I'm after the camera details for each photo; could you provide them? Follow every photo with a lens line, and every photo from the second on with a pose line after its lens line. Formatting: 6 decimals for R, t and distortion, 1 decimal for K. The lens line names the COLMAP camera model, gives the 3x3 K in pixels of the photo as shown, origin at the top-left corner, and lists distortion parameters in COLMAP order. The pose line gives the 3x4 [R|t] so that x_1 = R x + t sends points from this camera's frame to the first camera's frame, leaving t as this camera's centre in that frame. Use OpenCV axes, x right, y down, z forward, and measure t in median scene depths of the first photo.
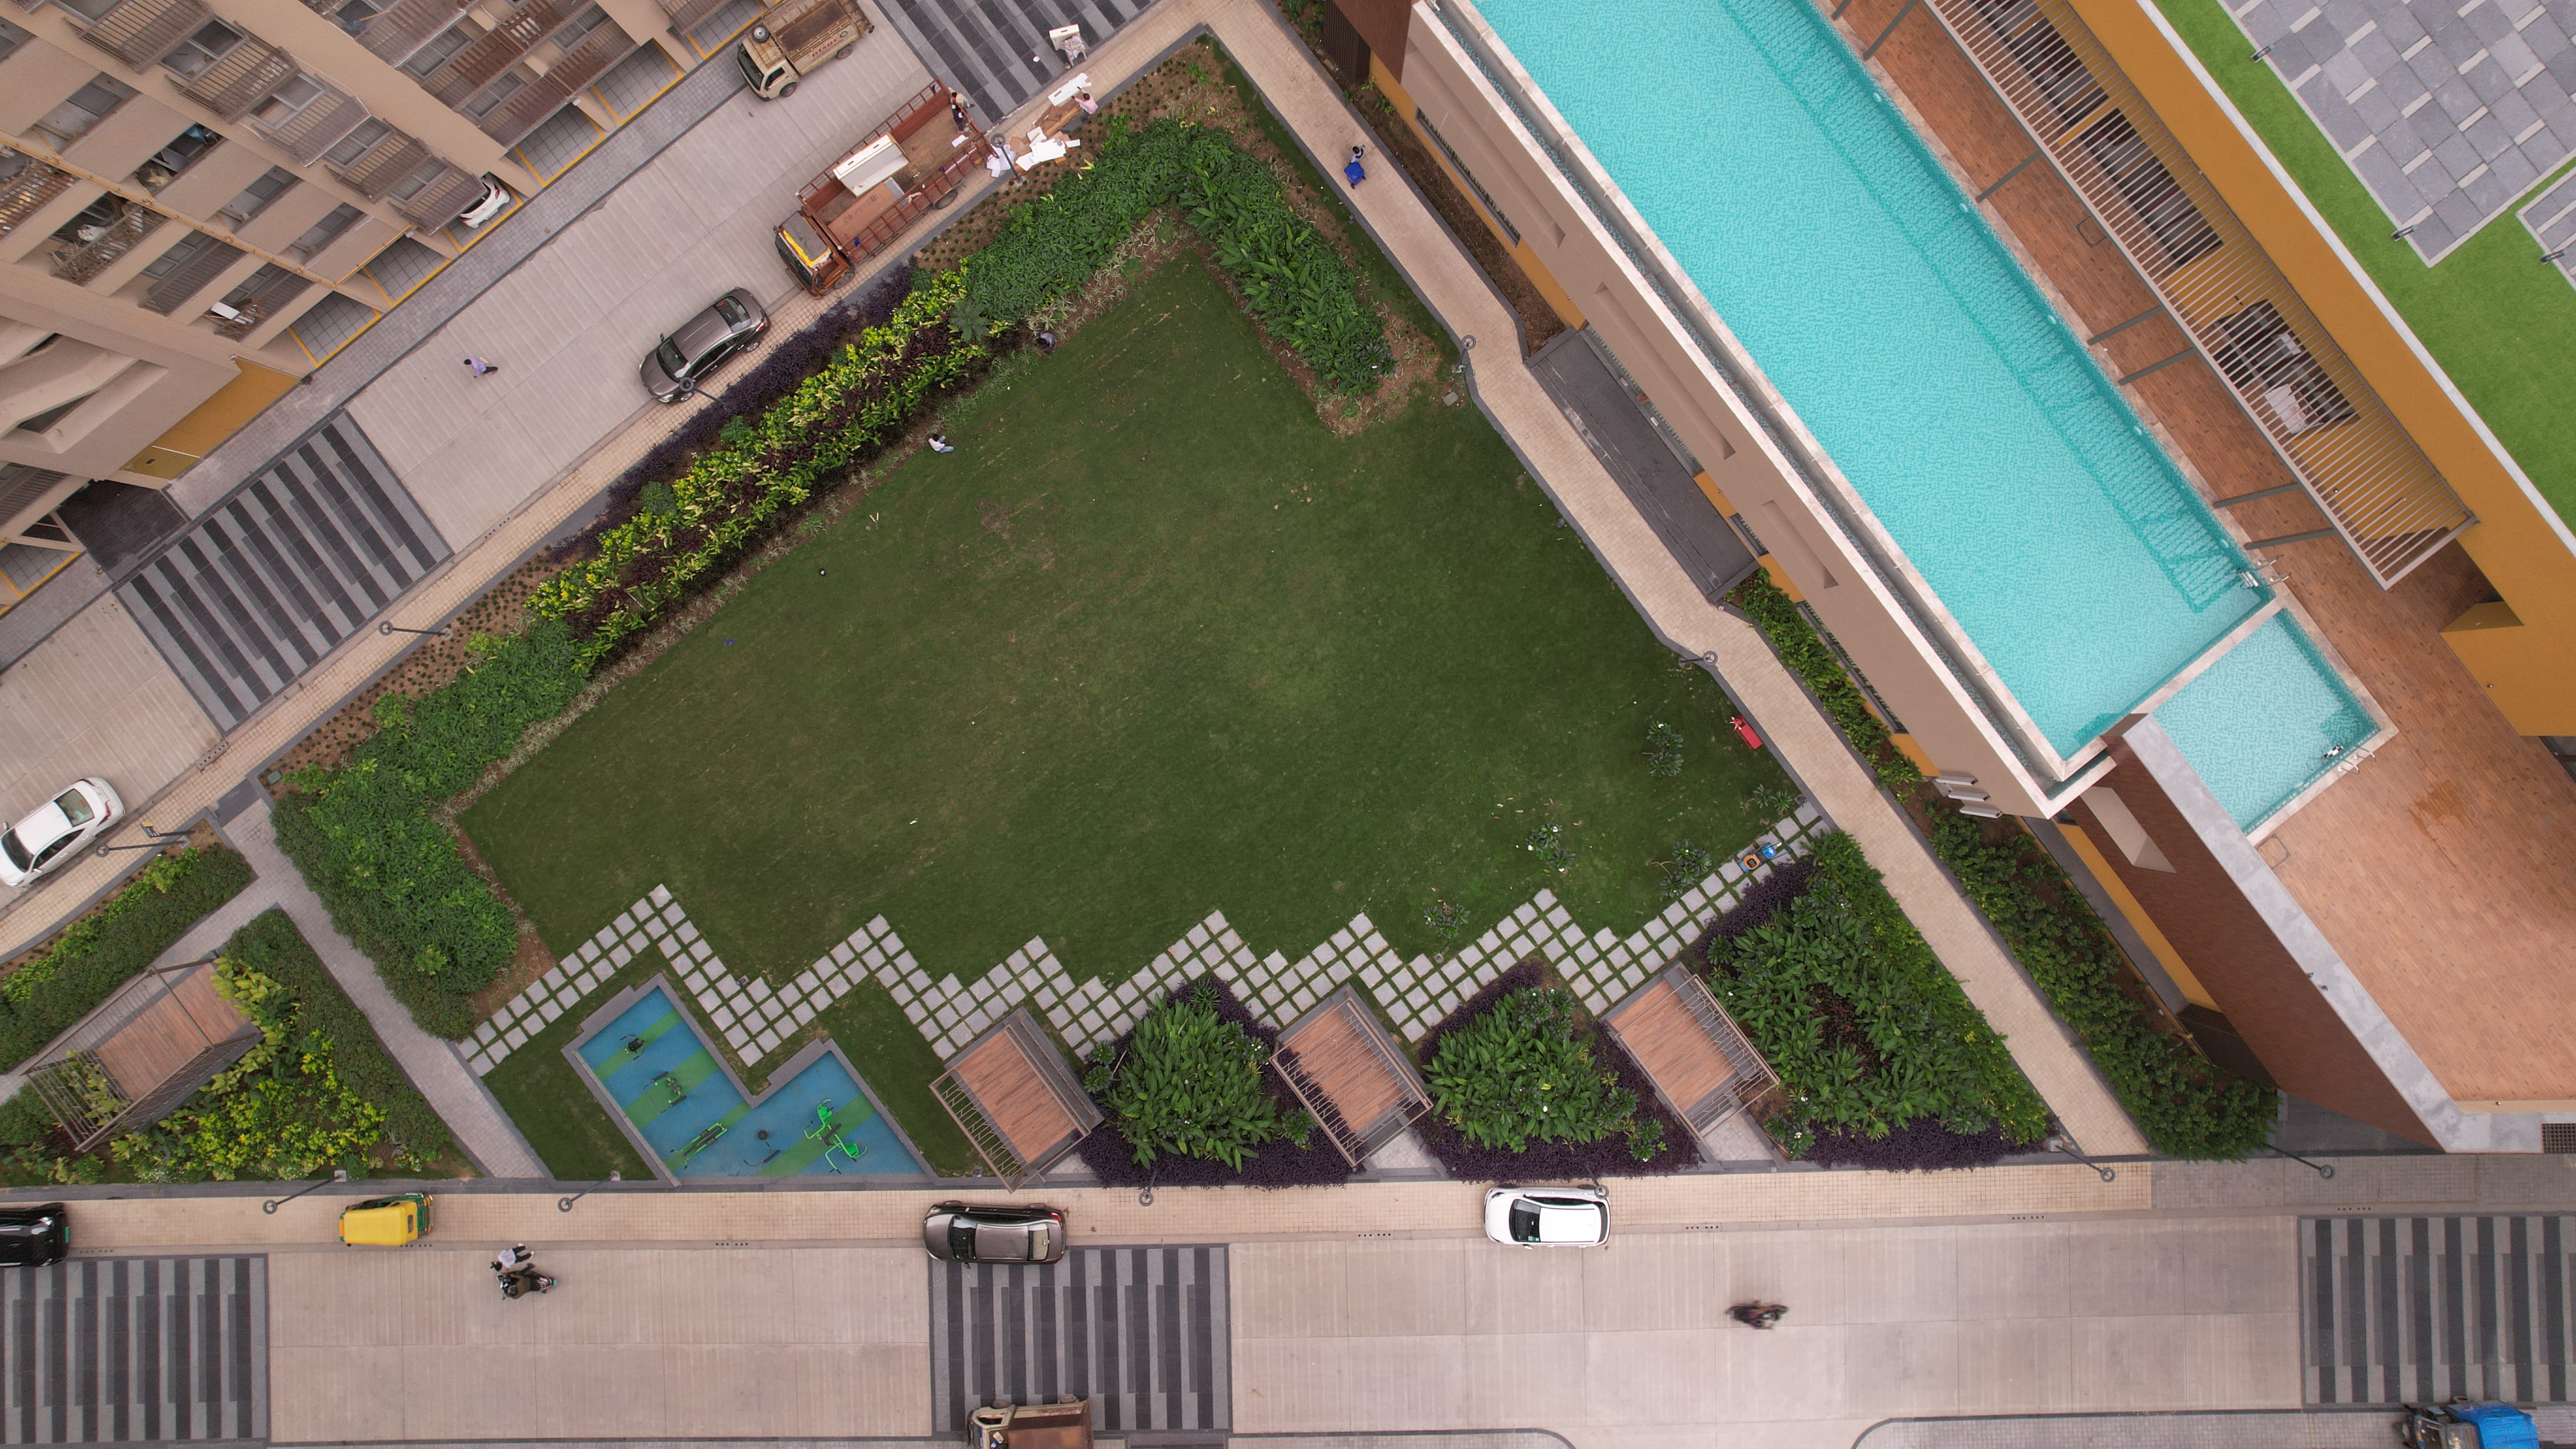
lens RADIAL K [[1657.1, 0, 1288.0], [0, 1657.1, 724.5], [0, 0, 1]] dist [-0.094936, 0.089313]
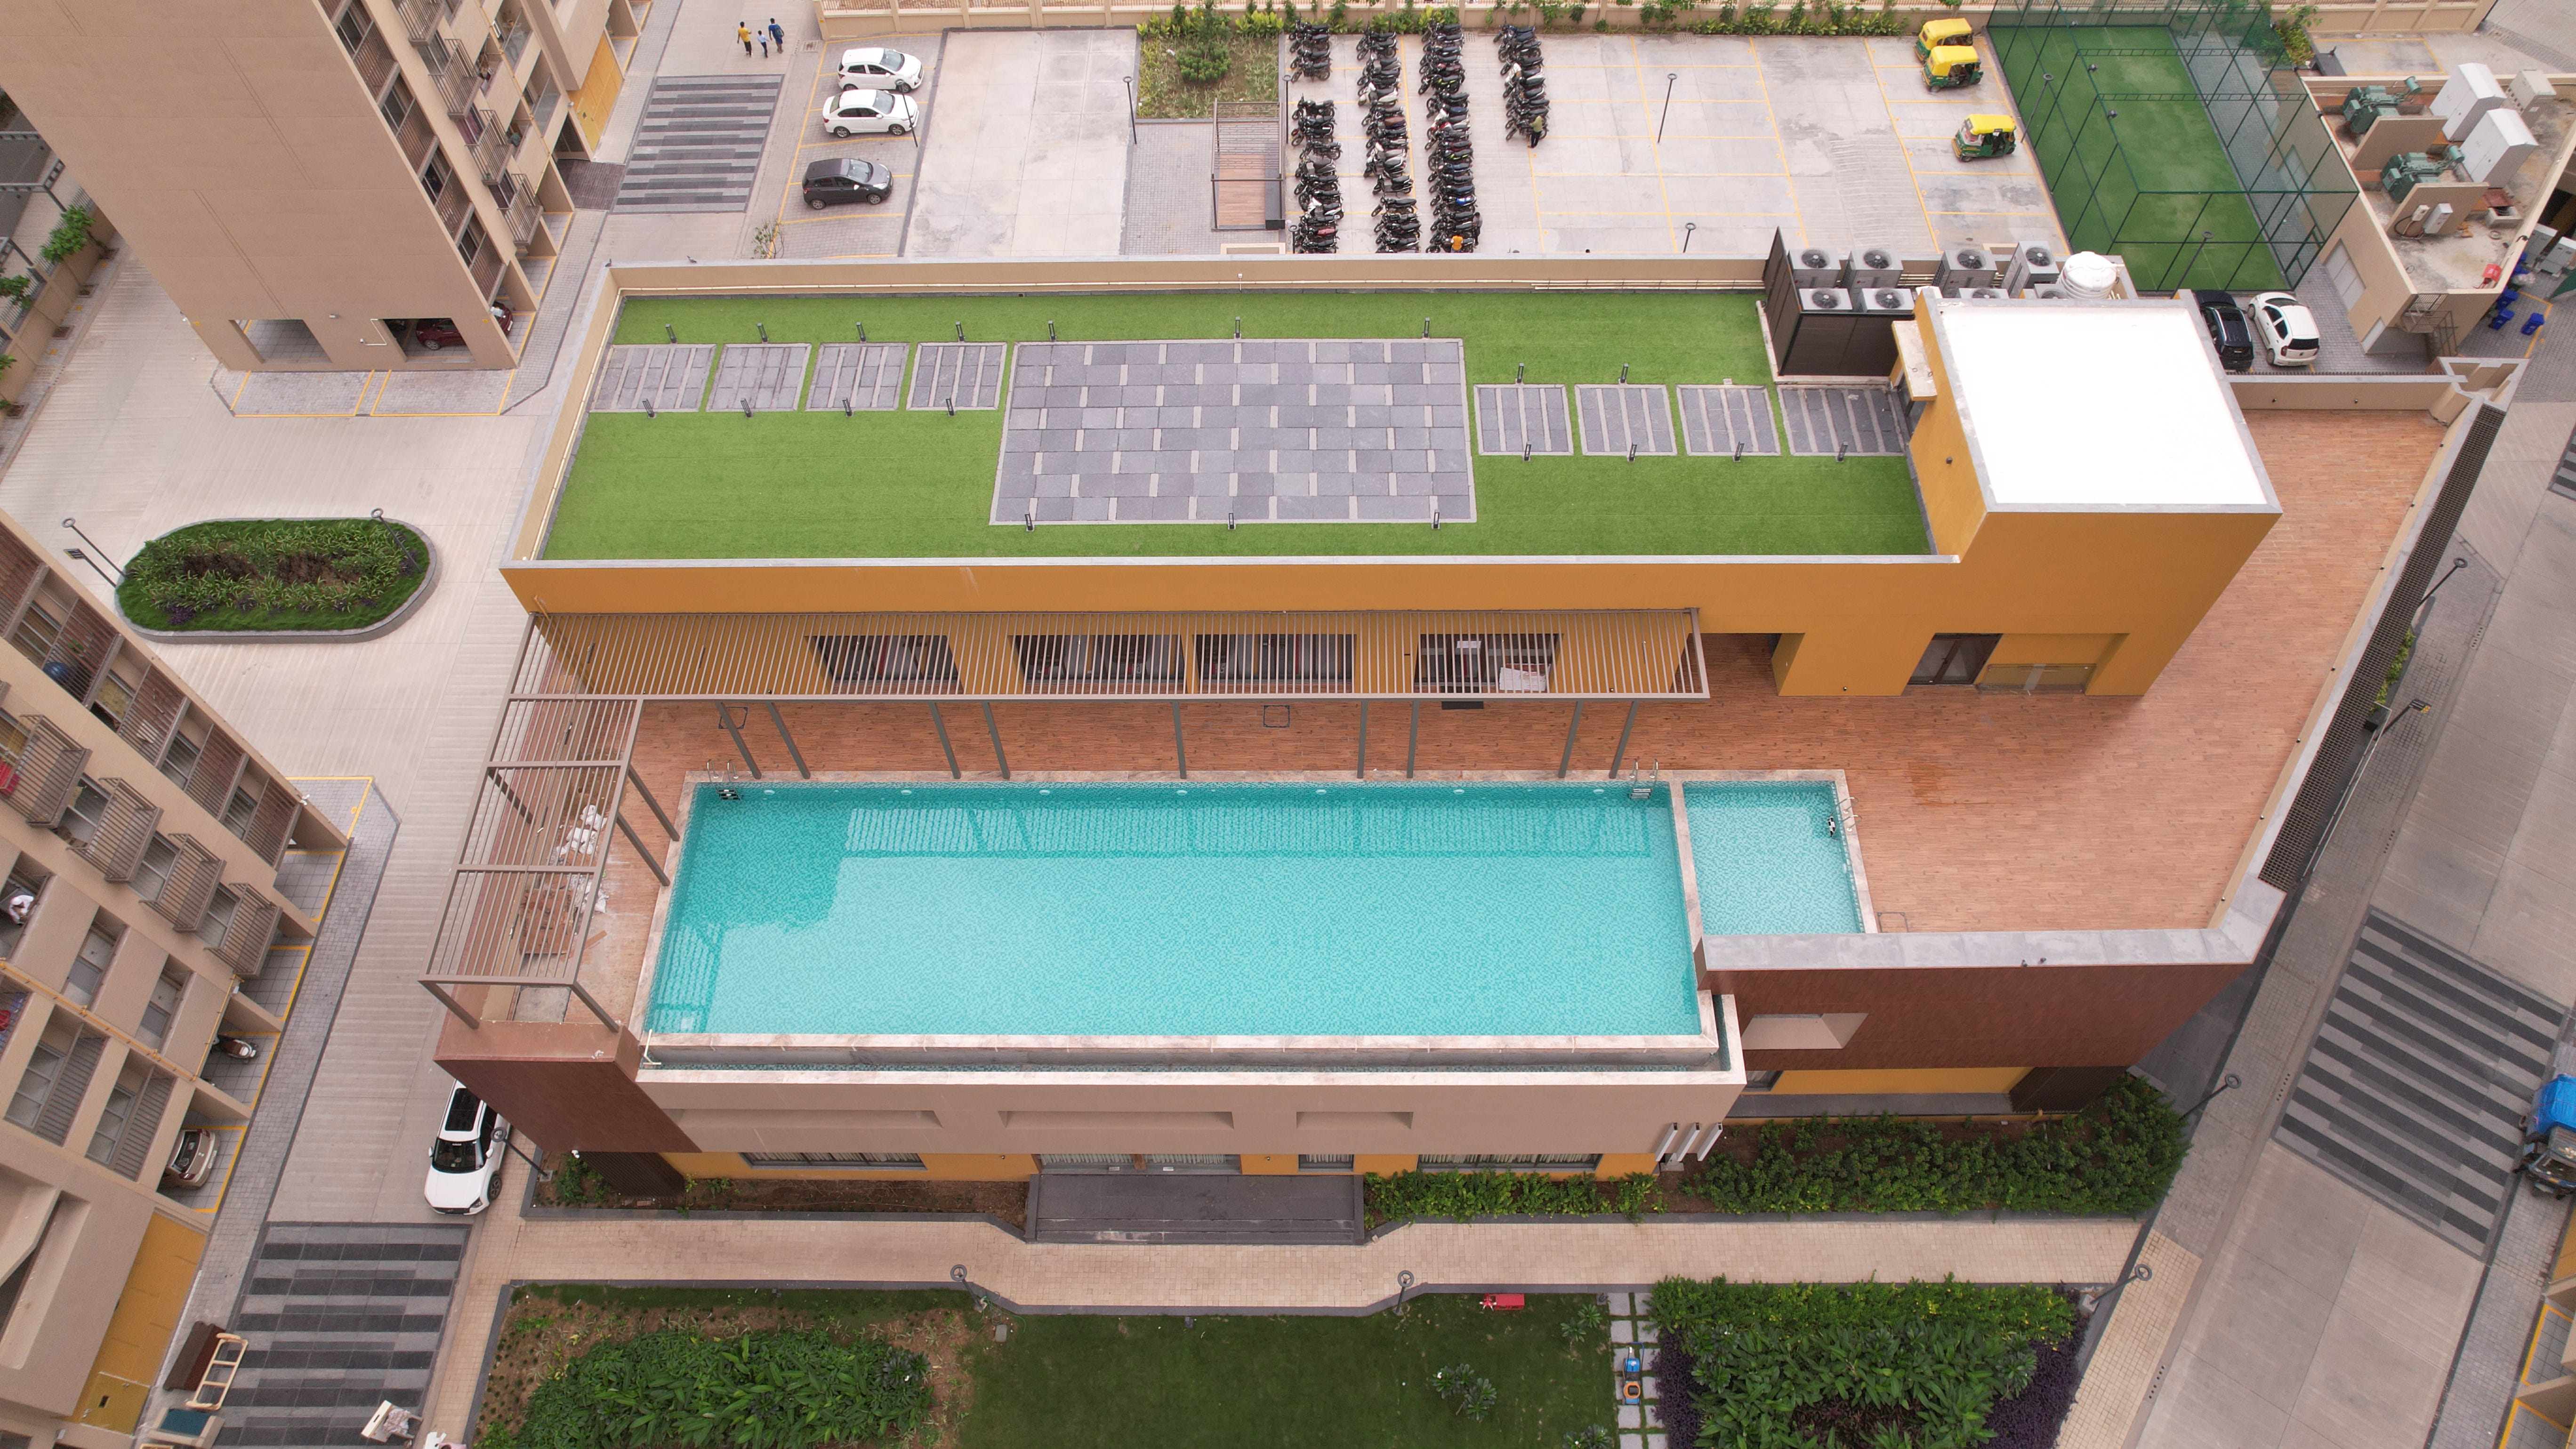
lens RADIAL K [[1638.0, 0, 1293.2], [0, 1638.0, 725.7], [0, 0, 1]] dist [-0.063230, 0.058359]
pose [[0.615946, -0.660422, 0.429482, 0.036223], [0.787788, 0.517190, -0.334522, 0.048173], [-0.001198, 0.544388, 0.838833, 0.092499]]
